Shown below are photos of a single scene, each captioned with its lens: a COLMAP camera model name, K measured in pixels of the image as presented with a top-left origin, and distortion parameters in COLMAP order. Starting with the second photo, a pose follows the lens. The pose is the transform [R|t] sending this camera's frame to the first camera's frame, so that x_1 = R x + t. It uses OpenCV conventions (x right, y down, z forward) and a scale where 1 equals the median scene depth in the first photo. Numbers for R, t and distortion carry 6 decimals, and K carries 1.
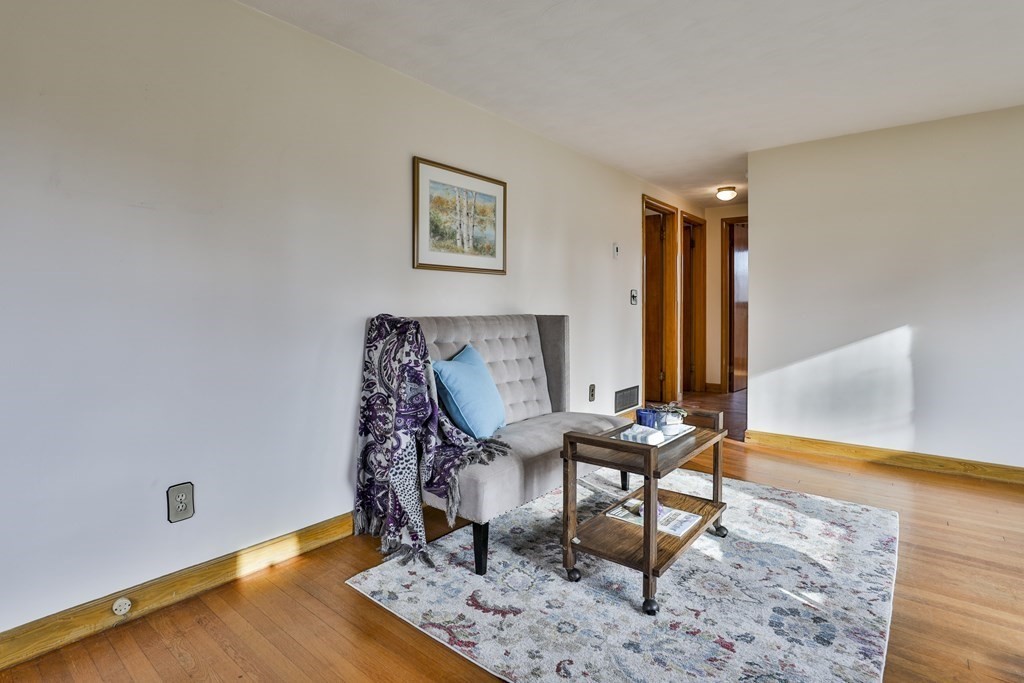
lens RADIAL K [[492.8, 0, 512.2], [0, 492.8, 305.6], [0, 0, 1]] dist [-0.032044, 0.012288]
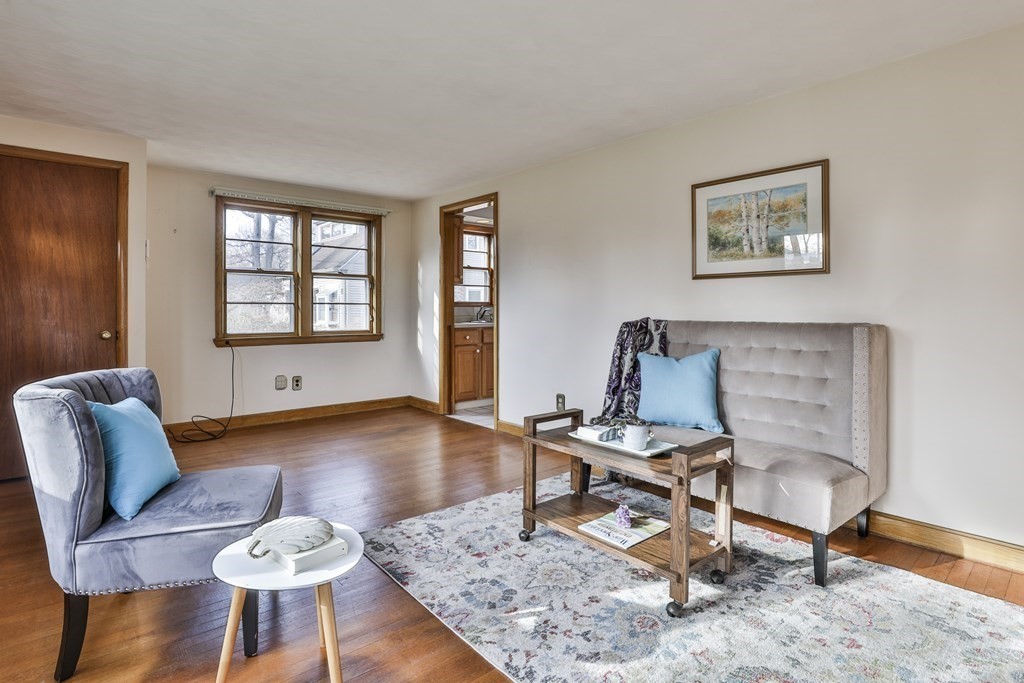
lens RADIAL K [[492.8, 0, 501.7], [0, 492.8, 310.5], [0, 0, 1]] dist [-0.032044, 0.012288]
pose [[-0.140888, 0.000000, -0.990026, 1.034409], [-0.006580, 0.999978, 0.000936, 0.000425], [0.990004, 0.006647, -0.140885, 0.714921]]
